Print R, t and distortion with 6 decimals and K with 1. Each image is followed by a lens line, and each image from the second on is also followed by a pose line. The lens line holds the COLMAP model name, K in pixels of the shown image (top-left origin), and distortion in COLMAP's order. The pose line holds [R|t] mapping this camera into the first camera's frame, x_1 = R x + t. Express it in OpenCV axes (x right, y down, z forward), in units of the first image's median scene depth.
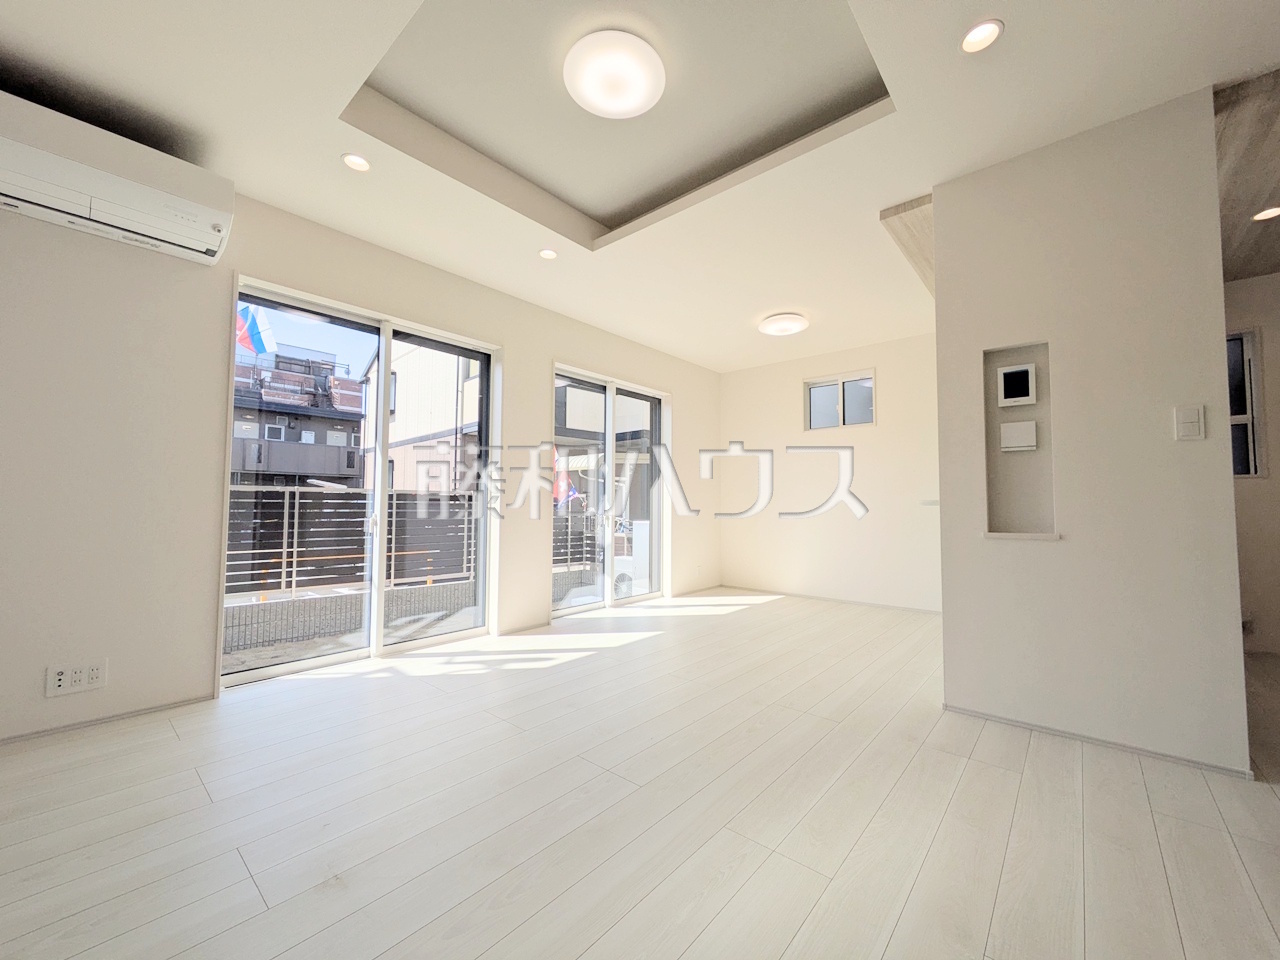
lens RADIAL K [[502.8, 0, 645.3], [0, 502.8, 482.3], [0, 0, 1]] dist [0.000864, 0.000550]
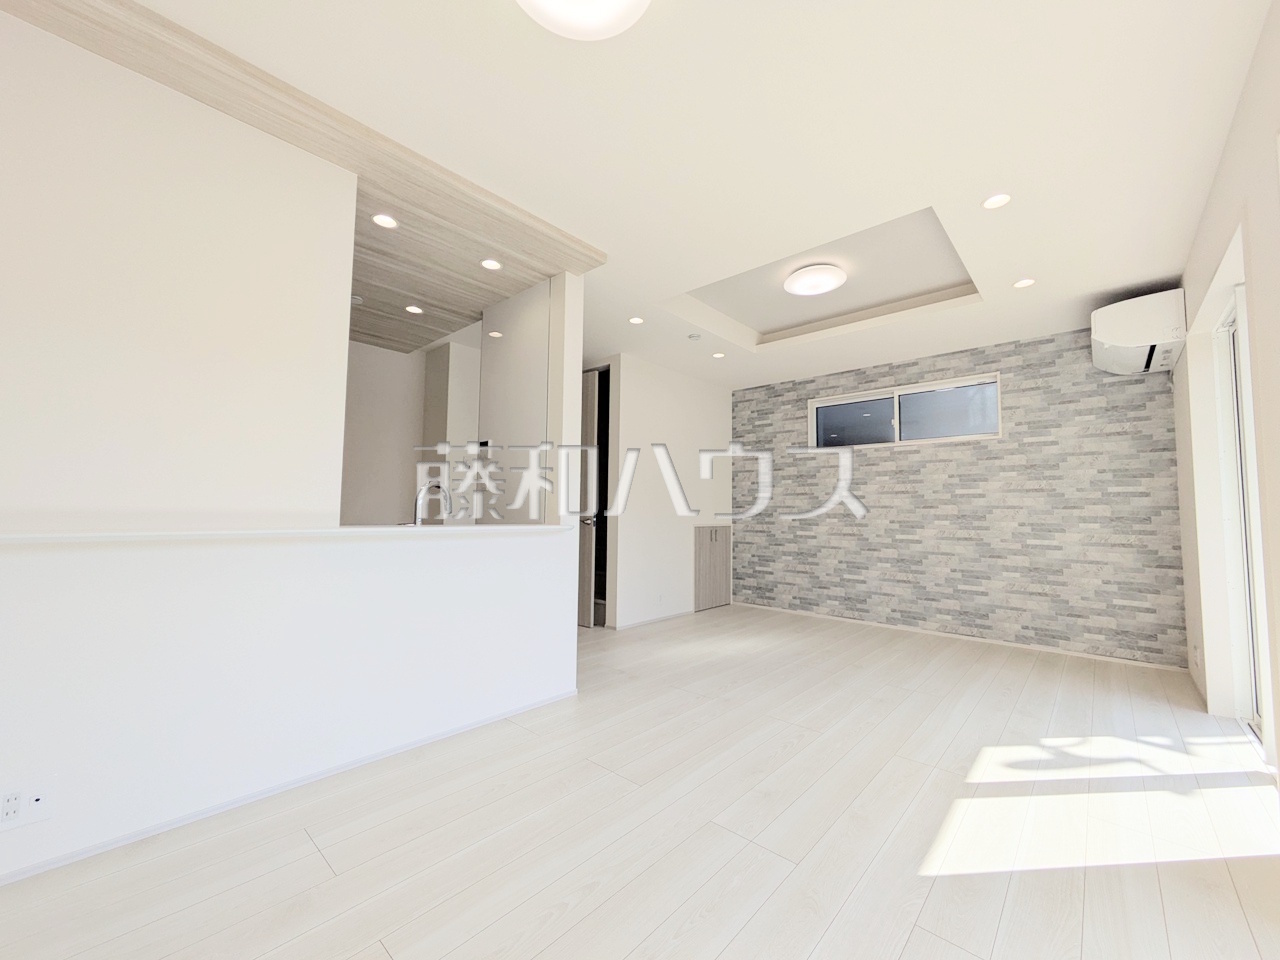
lens RADIAL K [[510.0, 0, 642.1], [0, 510.0, 478.1], [0, 0, 1]] dist [-0.002200, 0.000177]
pose [[-0.999497, -0.017057, 0.026744, 0.356518], [-0.019947, 0.993530, -0.111808, 0.053711], [-0.024664, -0.112286, -0.993370, 2.038050]]
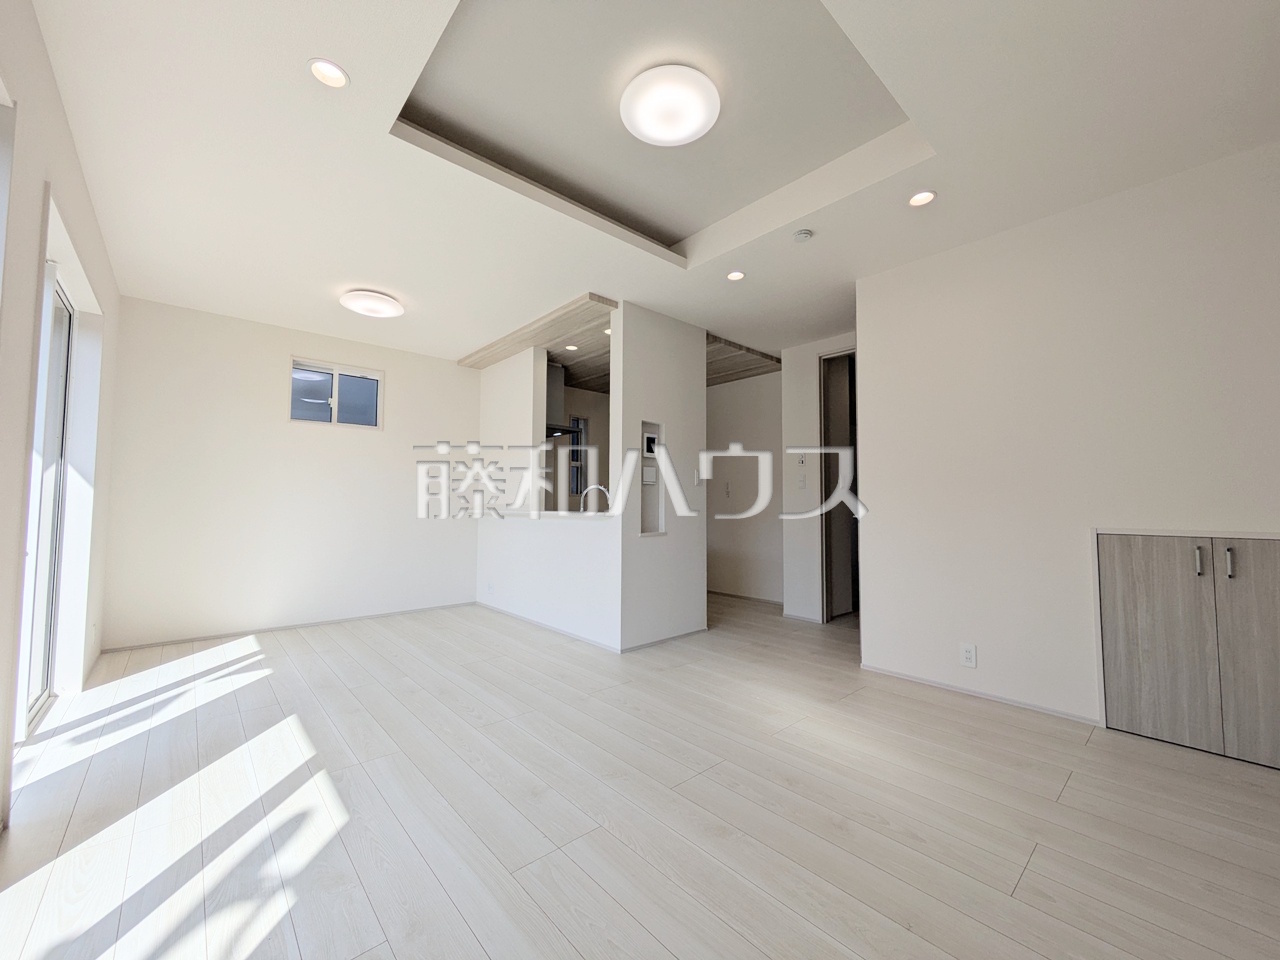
lens RADIAL K [[505.3, 0, 643.7], [0, 505.3, 483.6], [0, 0, 1]] dist [-0.009038, -0.000069]
pose [[0.127109, 0.037316, 0.991187, -0.801244], [-0.049241, 0.998297, -0.031269, -0.008256], [-0.990666, -0.044832, 0.128730, 0.676341]]
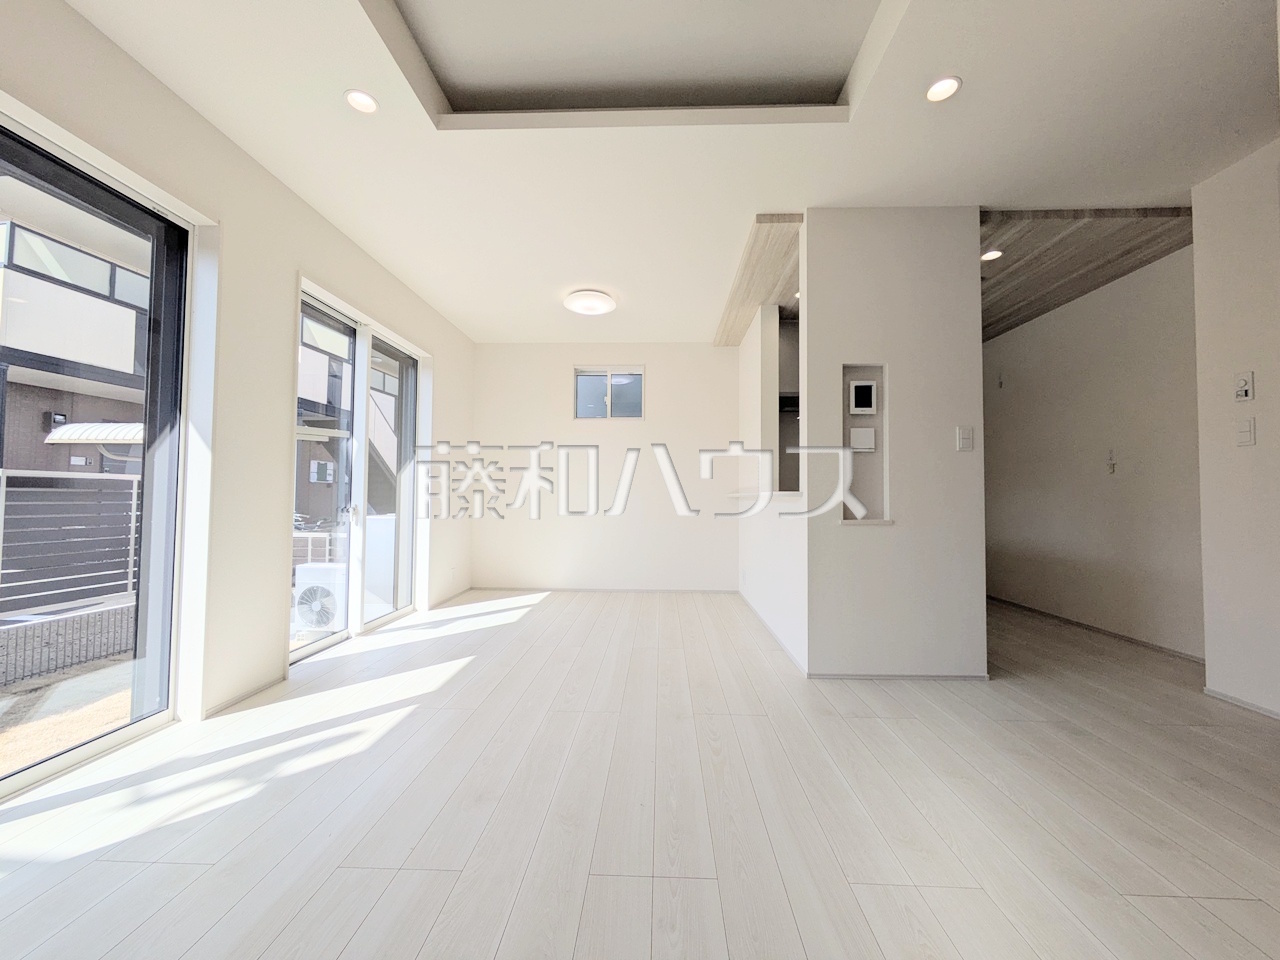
lens RADIAL K [[504.4, 0, 642.6], [0, 504.4, 480.7], [0, 0, 1]] dist [-0.001051, 0.000647]
pose [[0.783371, 0.019736, 0.621240, -0.358191], [-0.030605, 0.999508, 0.006840, 0.012571], [-0.620800, -0.024371, 0.783590, 0.317945]]
